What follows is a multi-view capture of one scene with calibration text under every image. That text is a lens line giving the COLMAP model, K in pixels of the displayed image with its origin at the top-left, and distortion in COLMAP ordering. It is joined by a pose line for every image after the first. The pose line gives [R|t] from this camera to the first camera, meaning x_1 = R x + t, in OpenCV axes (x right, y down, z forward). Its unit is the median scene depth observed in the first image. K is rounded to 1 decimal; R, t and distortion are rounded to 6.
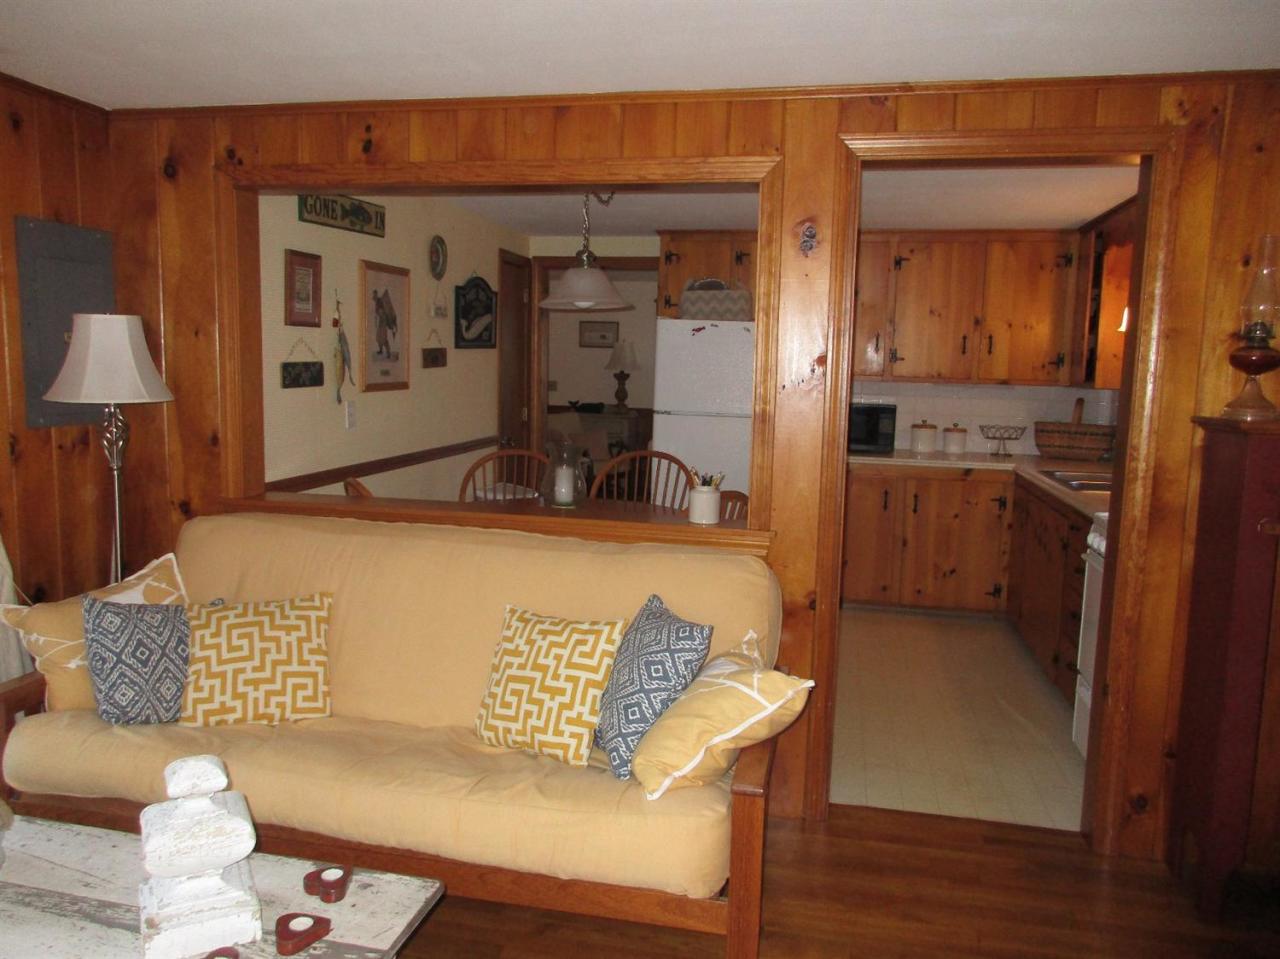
lens RADIAL K [[953.5, 0, 638.7], [0, 953.5, 477.9], [0, 0, 1]] dist [-0.004075, 0.004676]
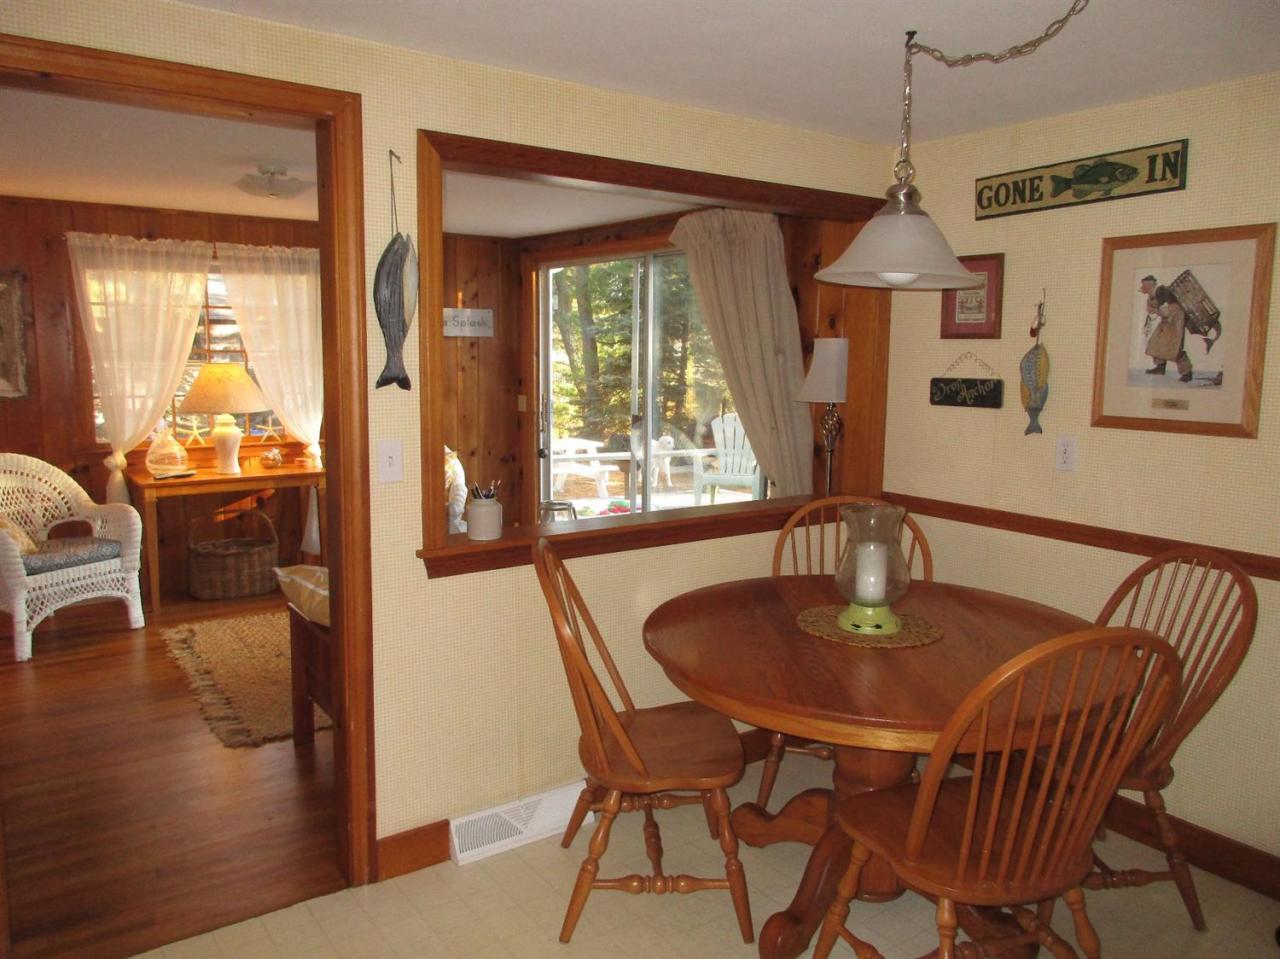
lens RADIAL K [[953.5, 0, 646.0], [0, 953.5, 483.8], [0, 0, 1]] dist [-0.004075, 0.004676]
pose [[-0.680317, 0.077538, -0.728805, 0.494196], [-0.116604, 0.970272, 0.212075, -0.173248], [0.723583, 0.229259, -0.651051, 1.332440]]
